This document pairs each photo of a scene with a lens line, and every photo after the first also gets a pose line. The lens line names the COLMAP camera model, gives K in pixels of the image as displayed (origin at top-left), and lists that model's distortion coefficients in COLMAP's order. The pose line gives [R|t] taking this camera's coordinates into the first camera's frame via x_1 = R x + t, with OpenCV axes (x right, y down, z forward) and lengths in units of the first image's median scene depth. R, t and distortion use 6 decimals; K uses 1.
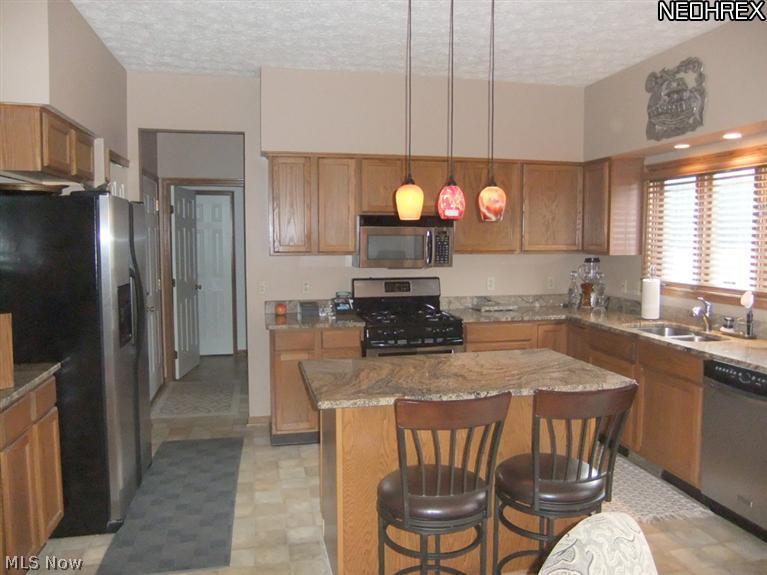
lens RADIAL K [[588.0, 0, 383.8], [0, 588.0, 282.0], [0, 0, 1]] dist [-0.065242, 0.001877]
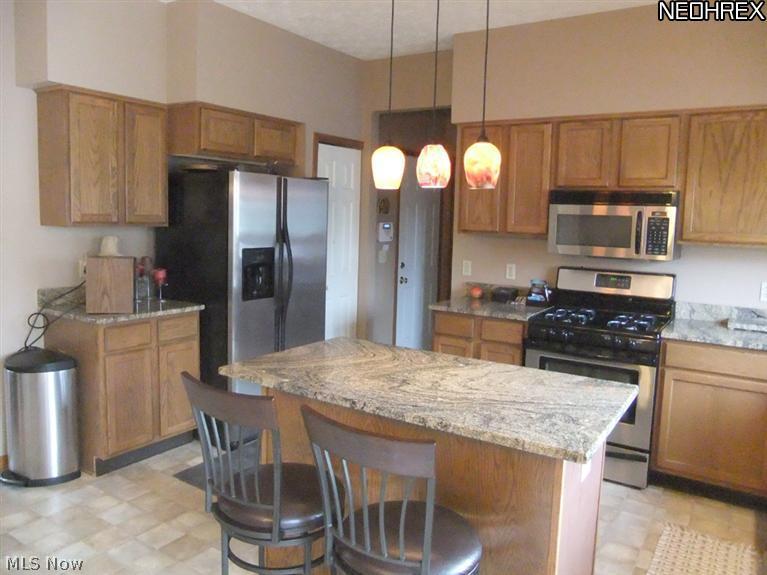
lens RADIAL K [[588.0, 0, 383.8], [0, 588.0, 282.0], [0, 0, 1]] dist [-0.065242, 0.001877]
pose [[0.700676, 0.101300, -0.706251, 0.386327], [-0.083439, 0.994711, 0.059894, -0.013126], [0.708583, 0.016963, 0.705423, 0.239359]]
